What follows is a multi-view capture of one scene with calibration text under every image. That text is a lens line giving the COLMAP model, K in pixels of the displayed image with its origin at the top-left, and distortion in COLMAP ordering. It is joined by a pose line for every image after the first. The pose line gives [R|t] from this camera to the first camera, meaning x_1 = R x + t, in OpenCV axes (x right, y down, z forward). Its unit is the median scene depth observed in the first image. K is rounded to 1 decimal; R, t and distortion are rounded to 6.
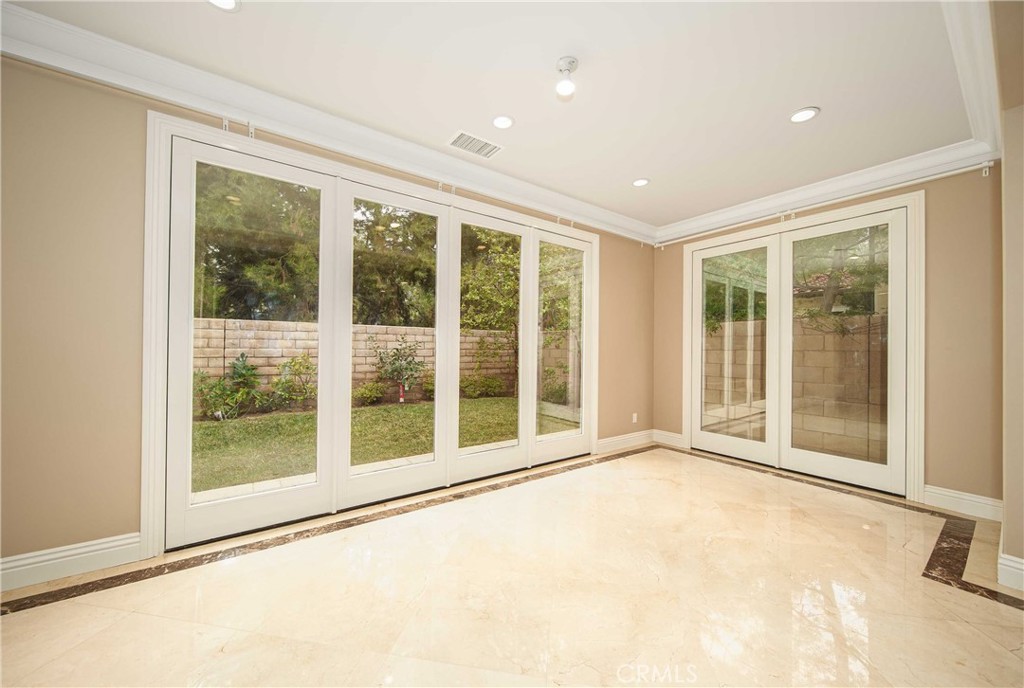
lens RADIAL K [[356.6, 0, 512.0], [0, 356.6, 344.0], [0, 0, 1]] dist [0.000192, 0.000025]
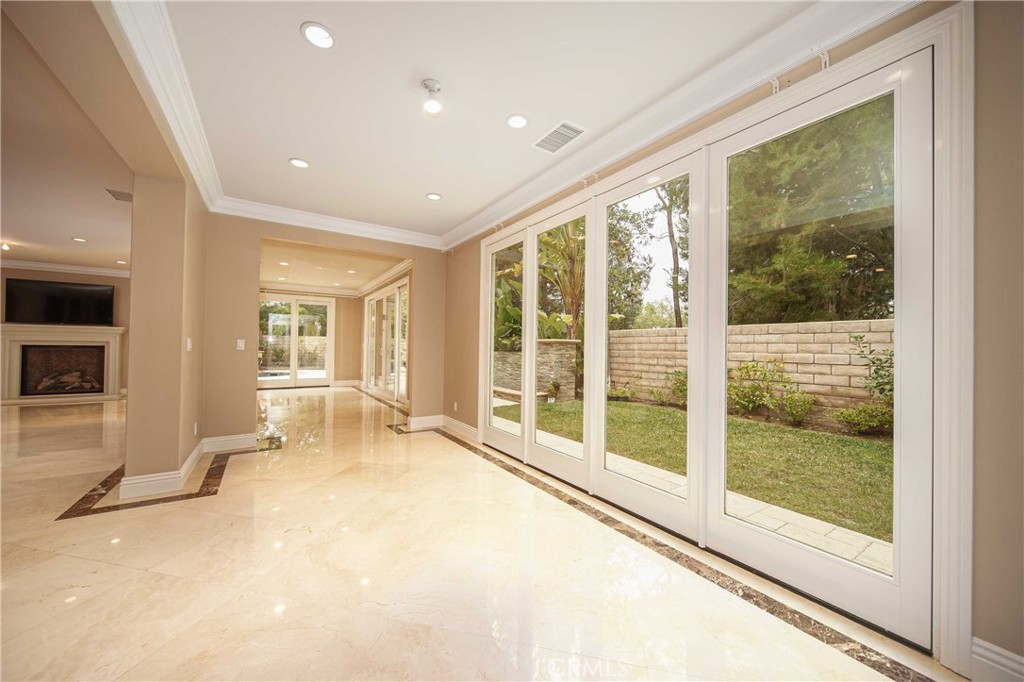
lens RADIAL K [[365.1, 0, 512.0], [0, 365.1, 341.0], [0, 0, 1]] dist [-0.001151, -0.000041]
pose [[-0.029418, -0.025981, -0.999229, 0.848540], [-0.003082, 0.999660, -0.025902, 0.021855], [0.999562, 0.002318, -0.029489, 0.870550]]
